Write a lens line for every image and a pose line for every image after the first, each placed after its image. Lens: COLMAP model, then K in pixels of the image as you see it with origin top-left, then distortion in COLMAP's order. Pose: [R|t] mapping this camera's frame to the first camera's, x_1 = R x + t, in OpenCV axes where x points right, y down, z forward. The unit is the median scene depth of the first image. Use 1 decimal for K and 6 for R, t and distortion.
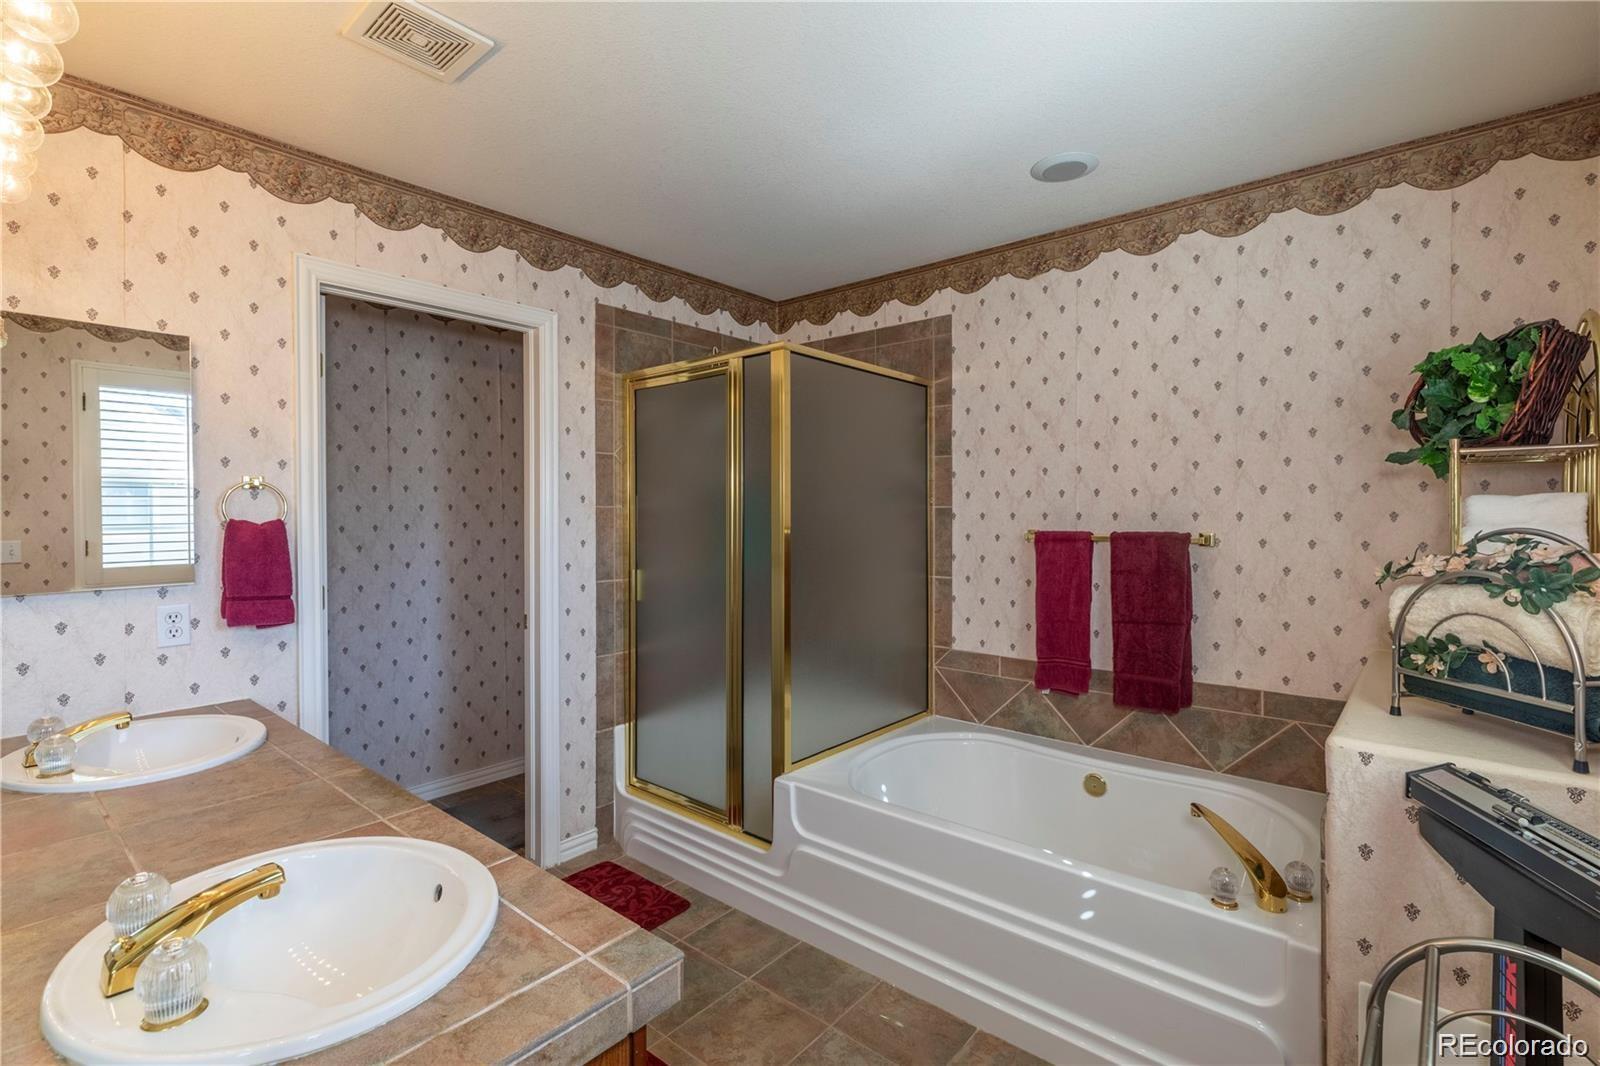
lens RADIAL K [[722.4, 0, 796.6], [0, 722.4, 531.5], [0, 0, 1]] dist [0.008206, -0.001540]
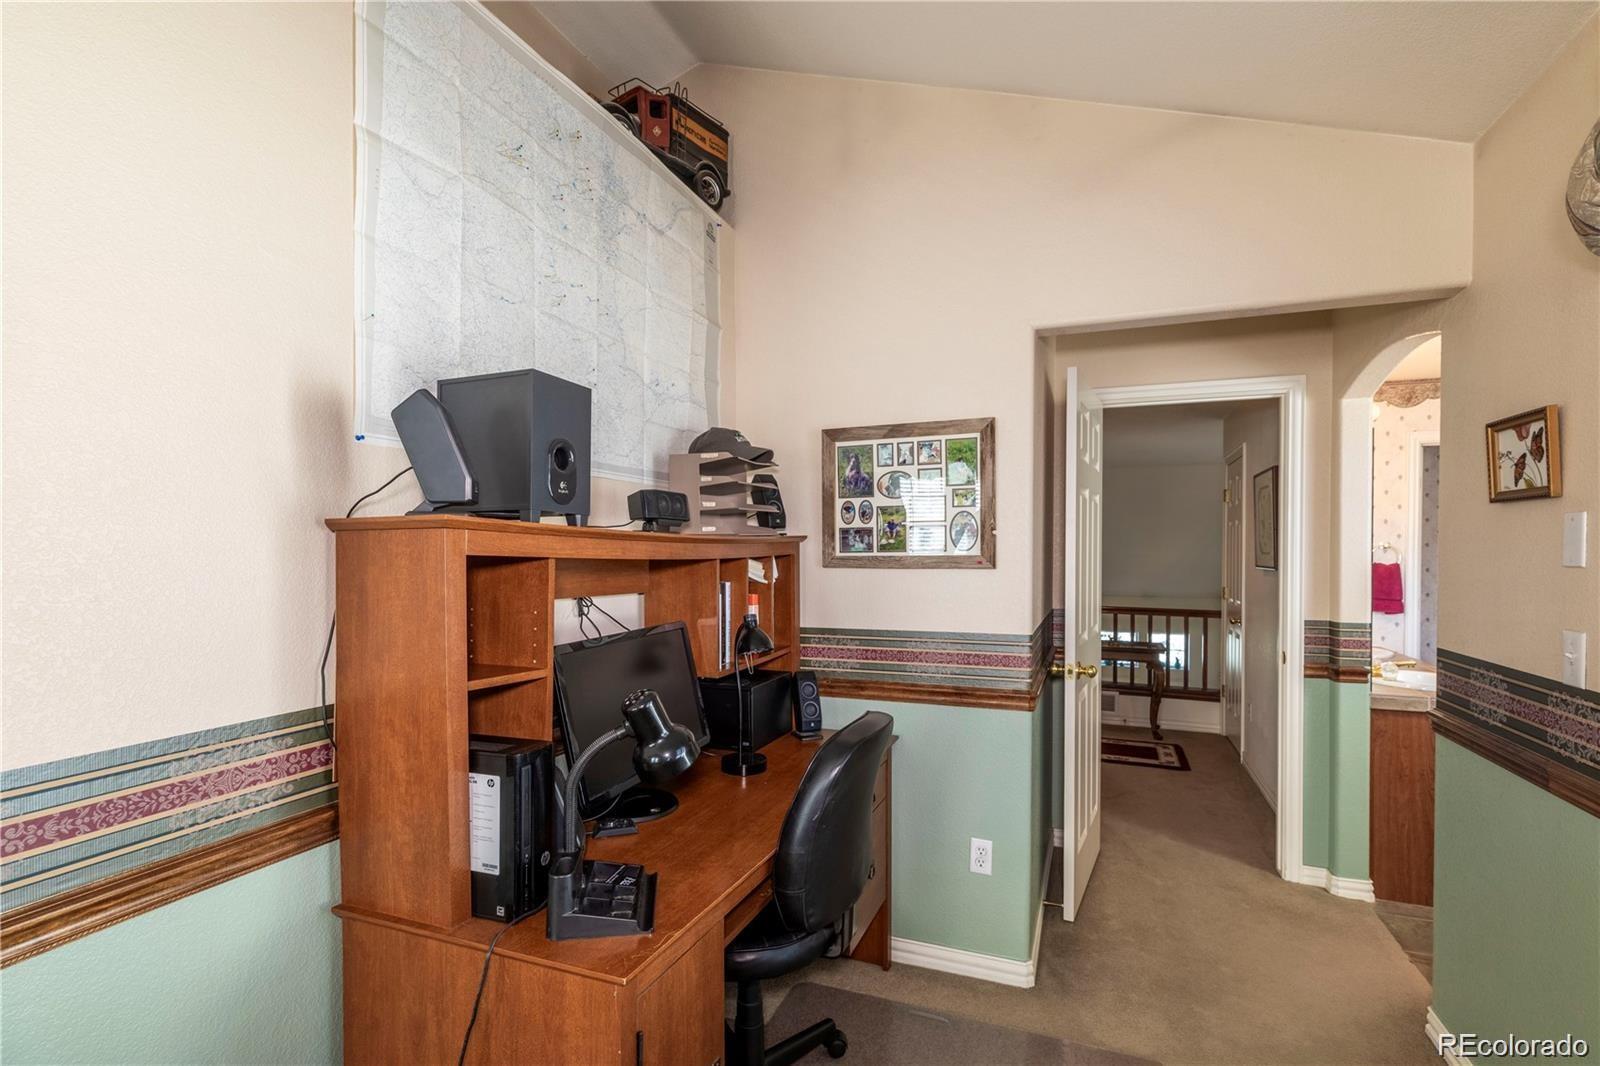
lens RADIAL K [[722.4, 0, 813.6], [0, 722.4, 559.6], [0, 0, 1]] dist [0.008206, -0.001540]
pose [[0.298188, 0.006911, -0.954482, 0.761007], [-0.022316, 0.999751, 0.000267, 0.010451], [0.954246, 0.021221, 0.298268, -1.196442]]
